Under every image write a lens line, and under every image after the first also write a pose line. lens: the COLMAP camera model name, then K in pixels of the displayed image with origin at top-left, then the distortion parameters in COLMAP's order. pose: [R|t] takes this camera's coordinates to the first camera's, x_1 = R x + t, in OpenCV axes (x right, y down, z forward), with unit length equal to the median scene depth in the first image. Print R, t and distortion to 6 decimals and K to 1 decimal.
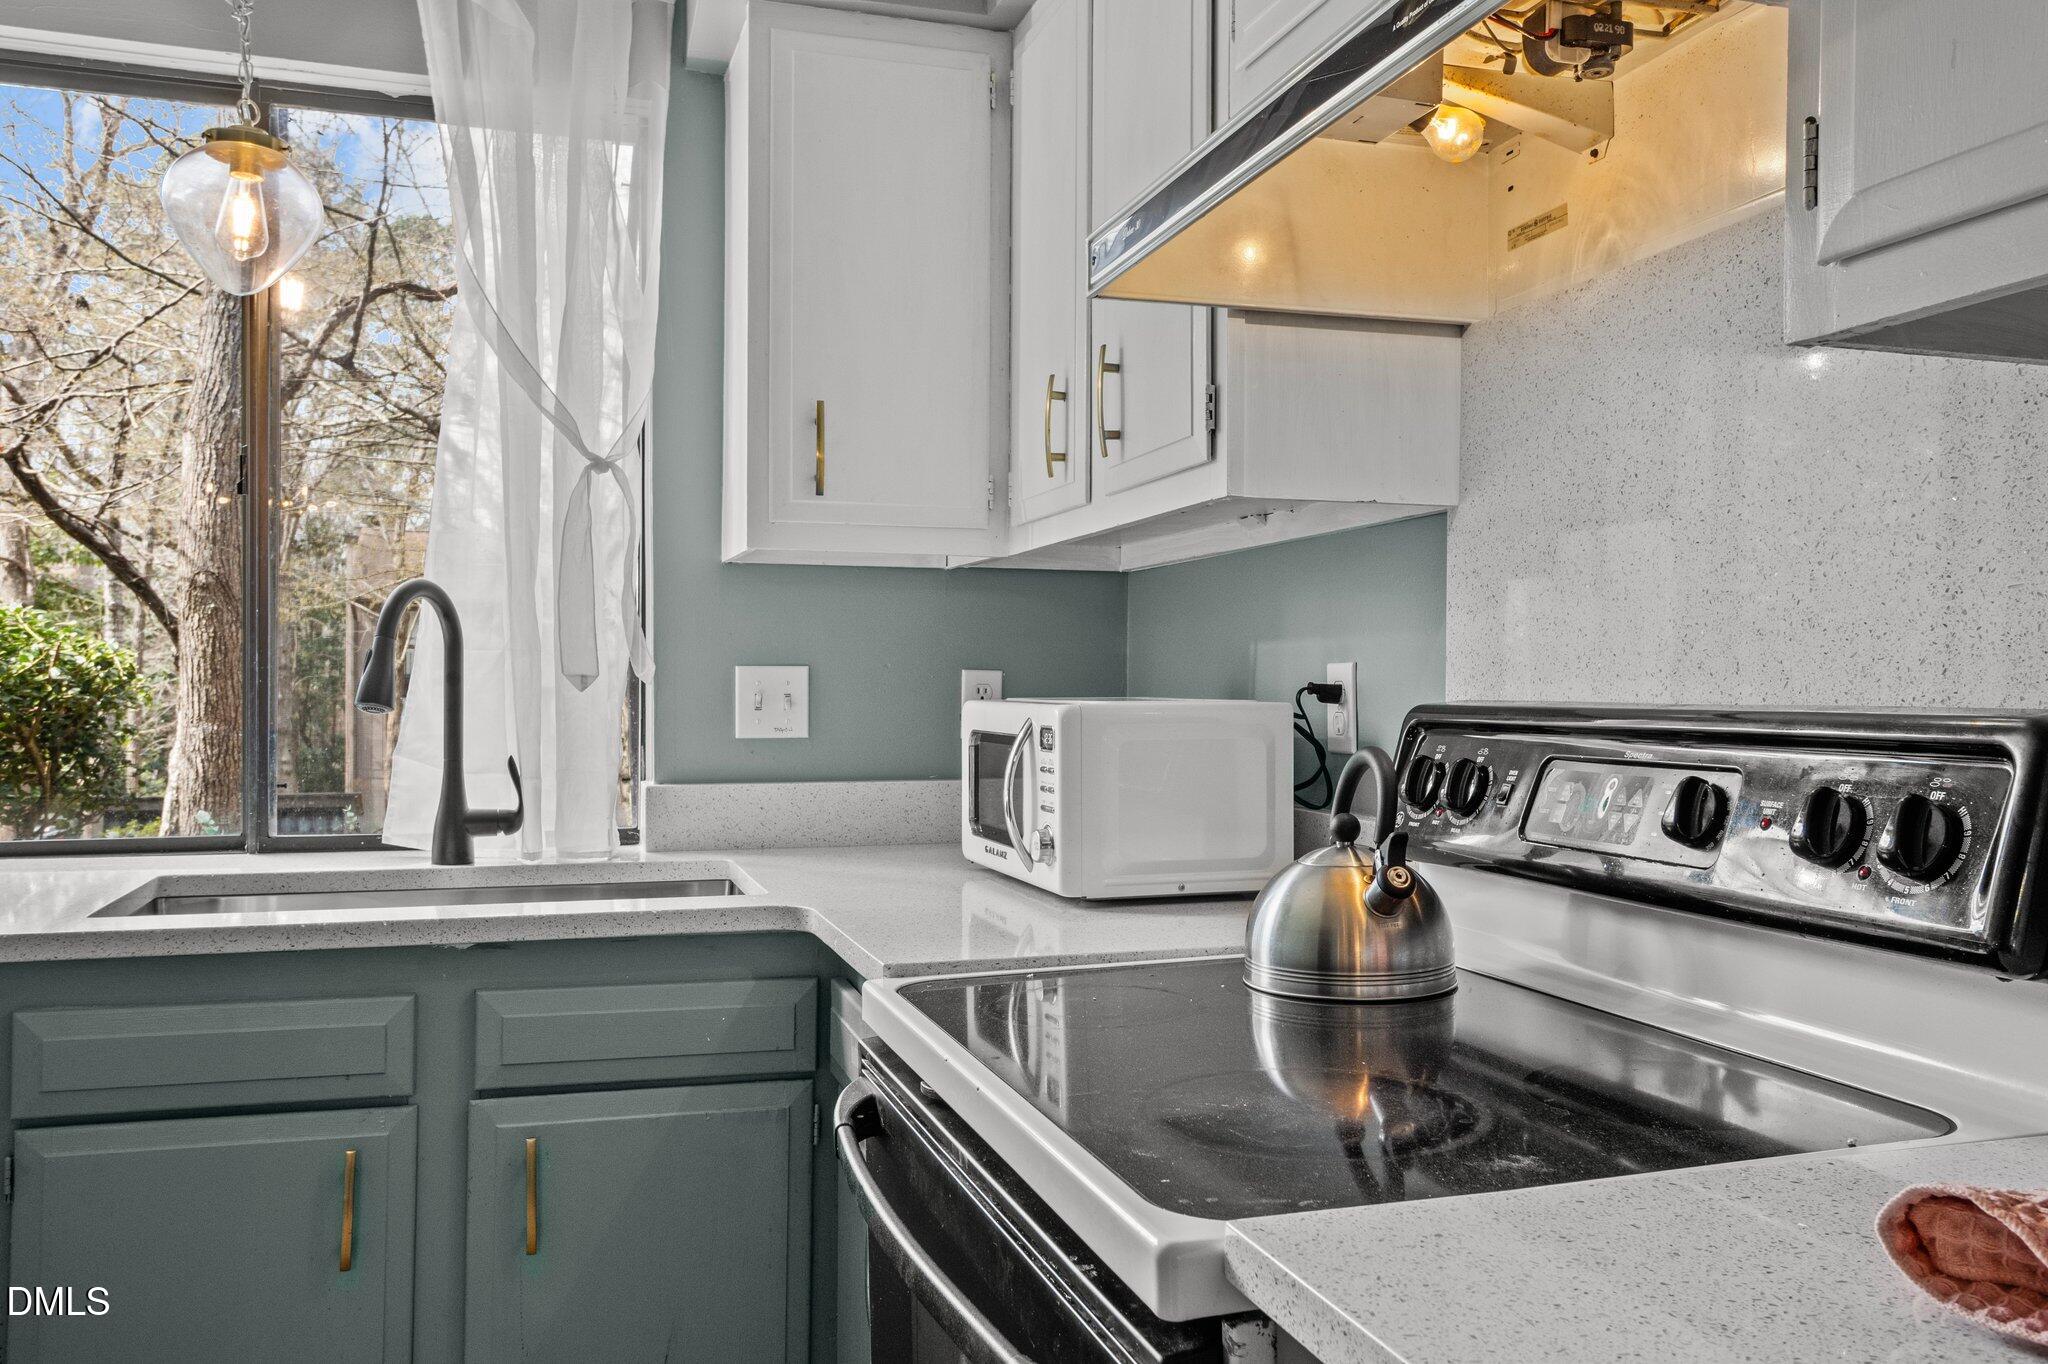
lens RADIAL K [[1655.4, 0, 1029.3], [0, 1655.4, 679.0], [0, 0, 1]] dist [0.018300, 0.002630]
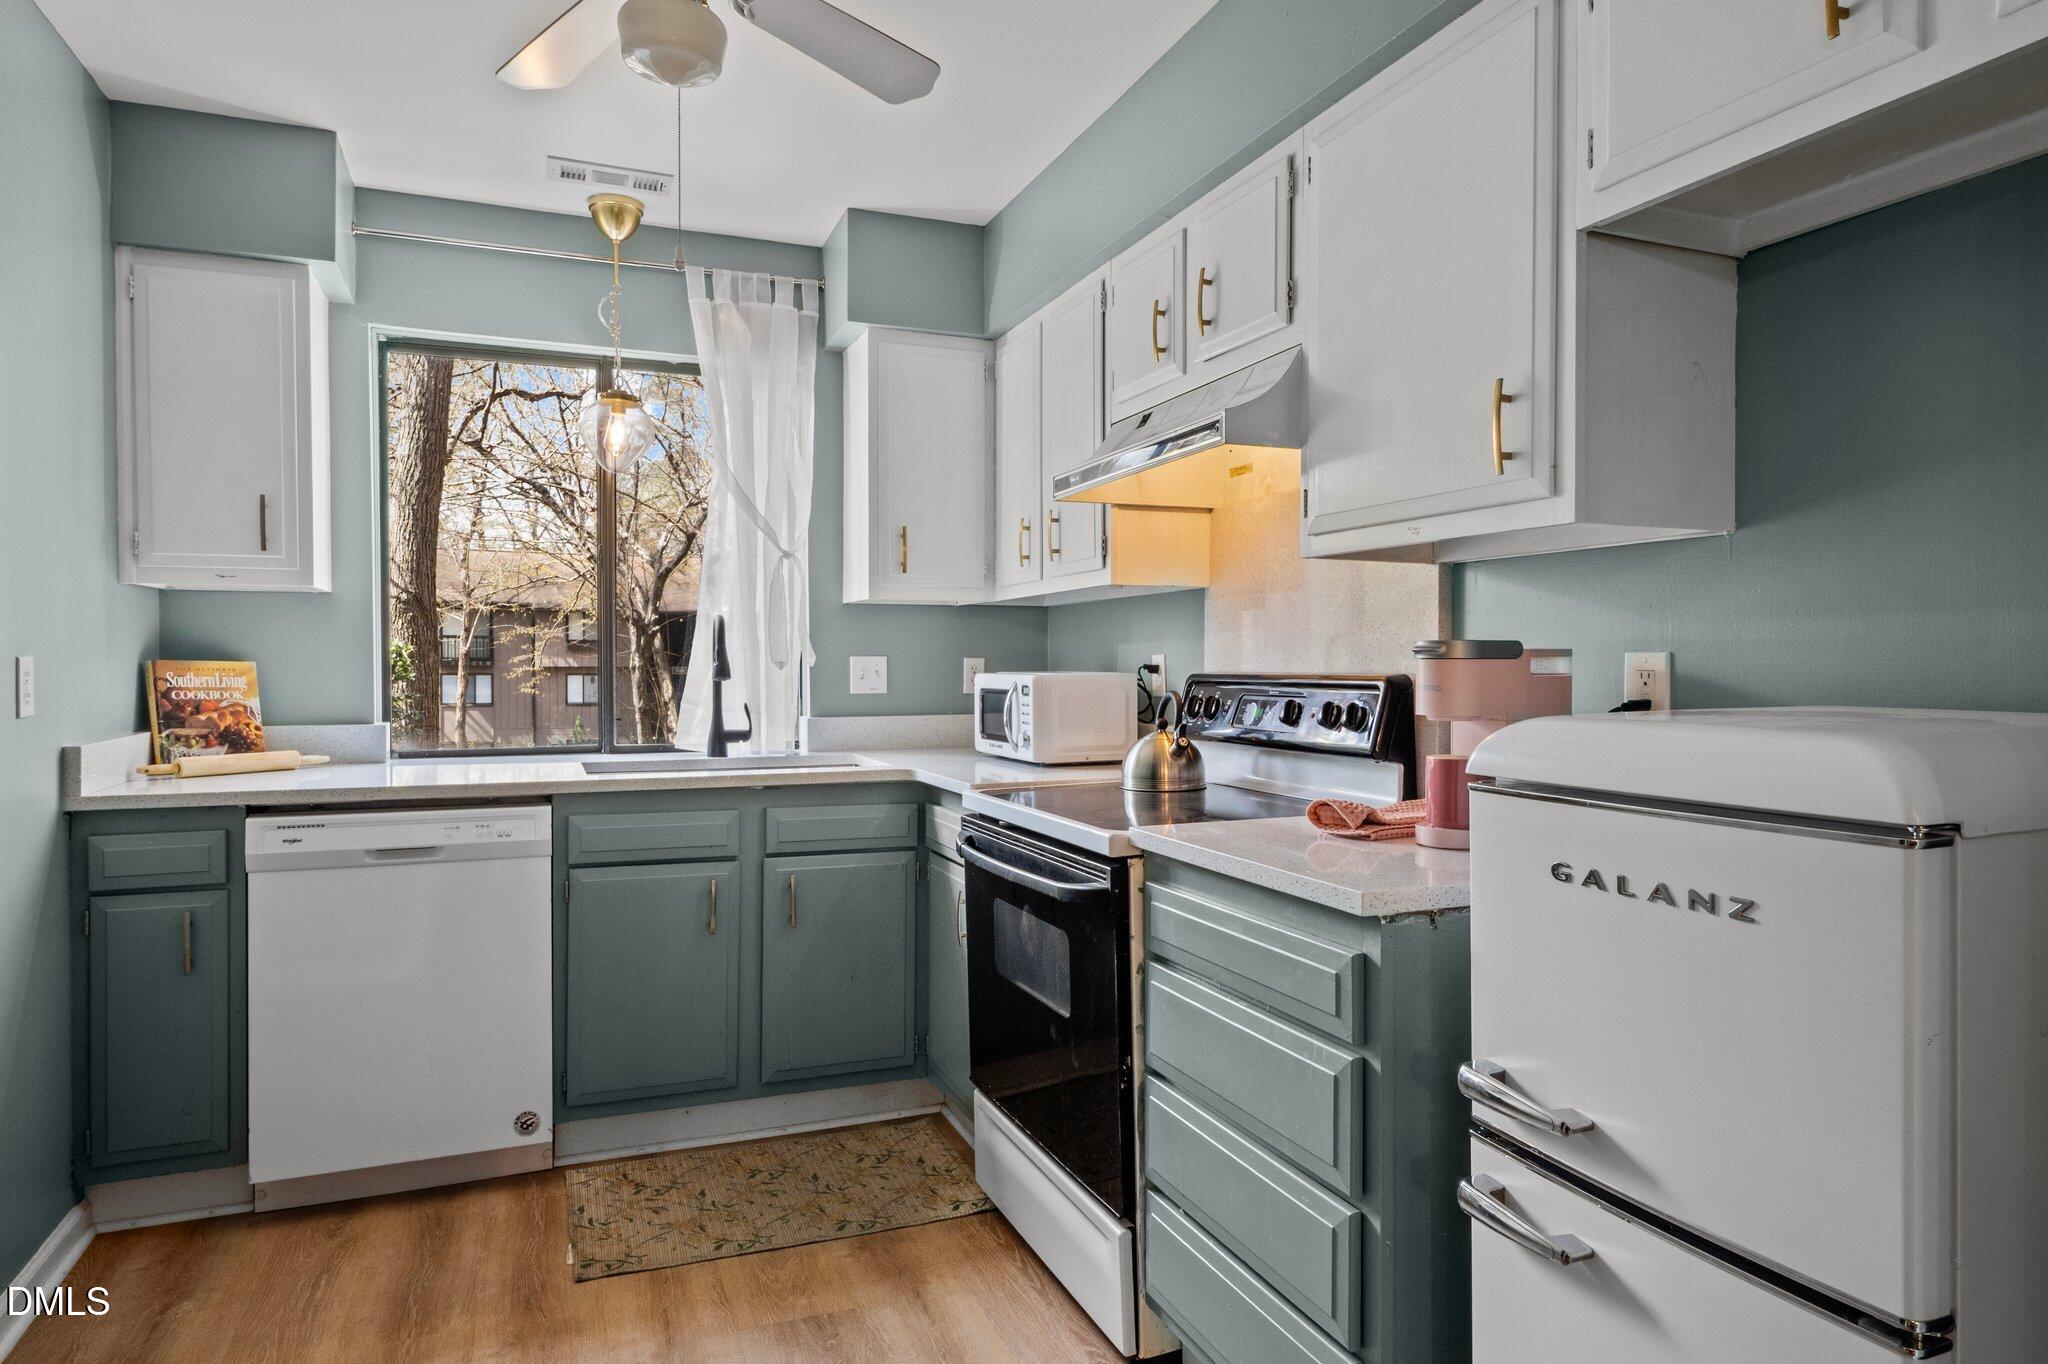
lens RADIAL K [[1228.3, 0, 1026.0], [0, 1228.3, 672.2], [0, 0, 1]] dist [0.032281, 0.000780]
pose [[0.996533, -0.005622, 0.083002, -0.125820], [0.004705, 0.999926, 0.011237, -0.006276], [-0.083059, -0.010808, 0.996486, -0.624129]]
